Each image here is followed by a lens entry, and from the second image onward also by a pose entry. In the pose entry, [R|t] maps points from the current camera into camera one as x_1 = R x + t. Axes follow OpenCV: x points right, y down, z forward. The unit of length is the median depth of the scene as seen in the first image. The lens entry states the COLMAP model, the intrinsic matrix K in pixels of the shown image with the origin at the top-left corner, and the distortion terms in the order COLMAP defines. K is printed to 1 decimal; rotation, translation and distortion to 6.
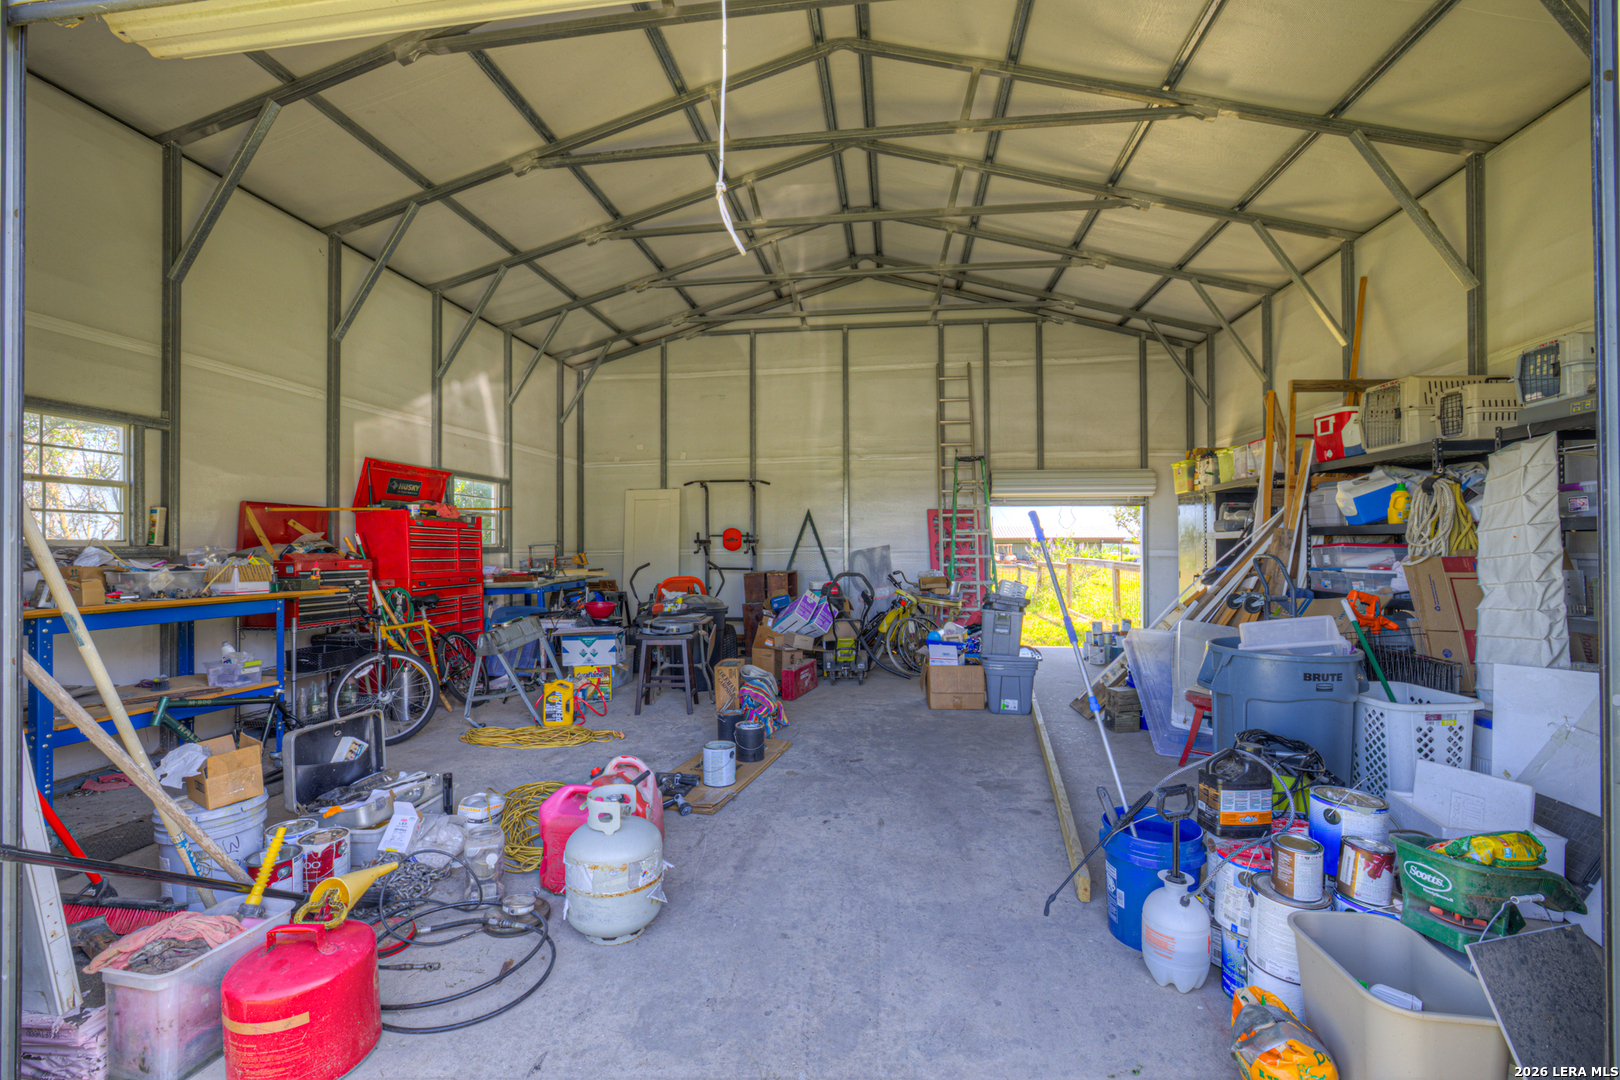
lens RADIAL K [[691.4, 0, 801.0], [0, 691.4, 528.7], [0, 0, 1]] dist [-0.002048, 0.000296]
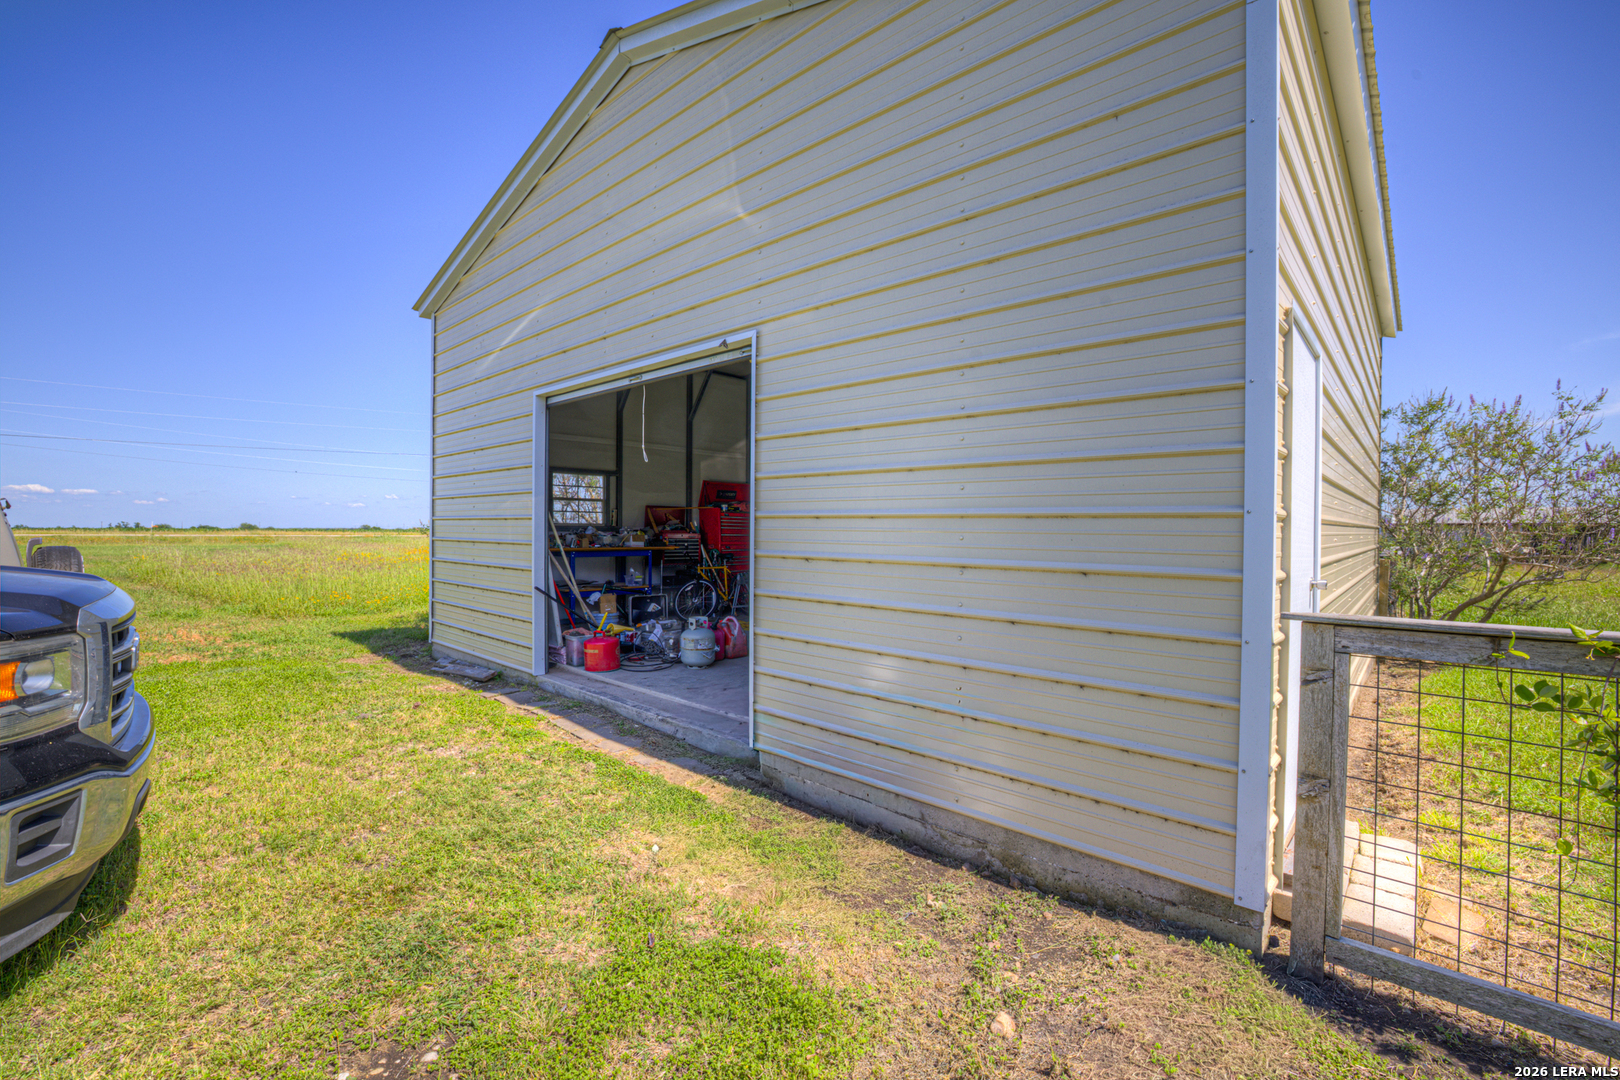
lens RADIAL K [[691.4, 0, 801.0], [0, 691.4, 528.7], [0, 0, 1]] dist [-0.002048, 0.000296]
pose [[0.828046, 0.014205, -0.560480, 0.921032], [-0.000420, 0.999694, 0.024716, -0.023591], [0.560660, -0.020230, 0.827799, -0.597653]]
